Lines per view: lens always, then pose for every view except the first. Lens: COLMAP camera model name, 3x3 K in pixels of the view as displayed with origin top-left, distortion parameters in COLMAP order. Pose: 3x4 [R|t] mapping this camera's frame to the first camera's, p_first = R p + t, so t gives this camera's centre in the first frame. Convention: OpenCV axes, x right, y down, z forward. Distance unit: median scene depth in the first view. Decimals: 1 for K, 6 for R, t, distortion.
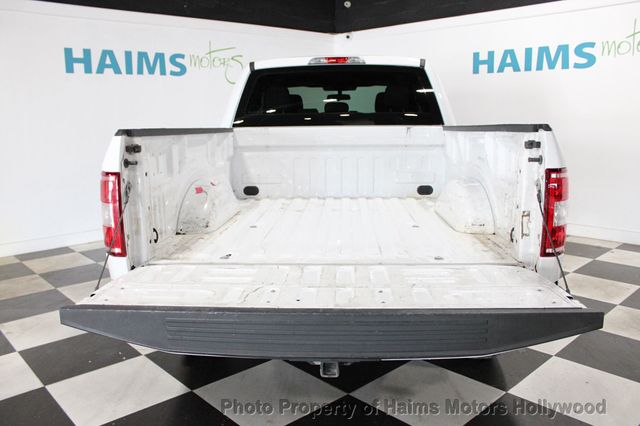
lens RADIAL K [[533.1, 0, 319.4], [0, 533.1, 211.9], [0, 0, 1]] dist [-0.152113, 0.120058]
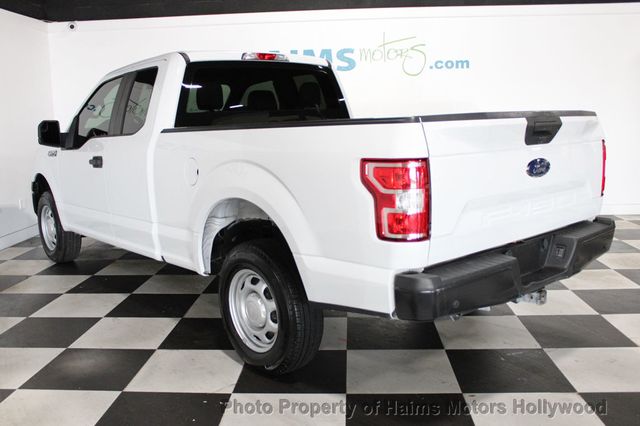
lens RADIAL K [[594.8, 0, 320.4], [0, 594.8, 214.0], [0, 0, 1]] dist [-0.084142, 0.000000]
pose [[0.718631, -0.119955, 0.684967, -0.474467], [0.138999, 0.989910, 0.027528, -0.009567], [-0.681358, 0.075427, 0.728054, 0.105347]]
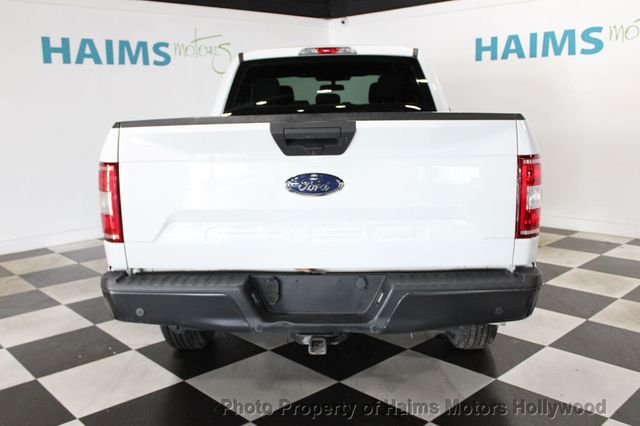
lens RADIAL K [[594.8, 0, 320.7], [0, 594.8, 212.2], [0, 0, 1]] dist [-0.084142, 0.000000]
pose [[0.999943, -0.008744, 0.006068, 0.007462], [0.008768, 0.999954, -0.003985, 0.011617], [-0.006033, 0.004038, 0.999974, -0.068259]]
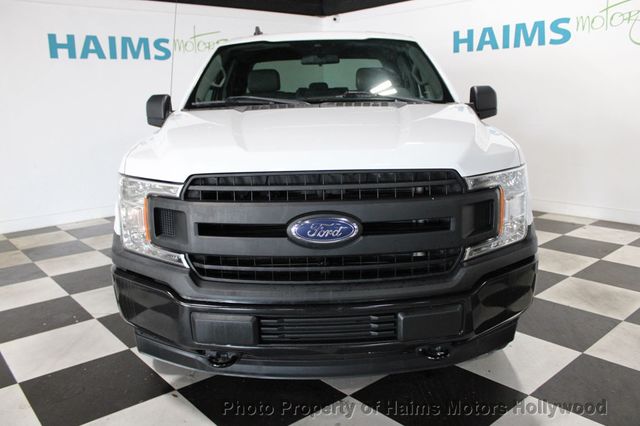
lens RADIAL K [[533.1, 0, 321.4], [0, 533.1, 211.4], [0, 0, 1]] dist [-0.152113, 0.120058]
pose [[0.999284, -0.005263, -0.037458, 0.091430], [0.006065, 0.999755, 0.021307, 0.020238], [0.037336, -0.021519, 0.999071, -0.020021]]
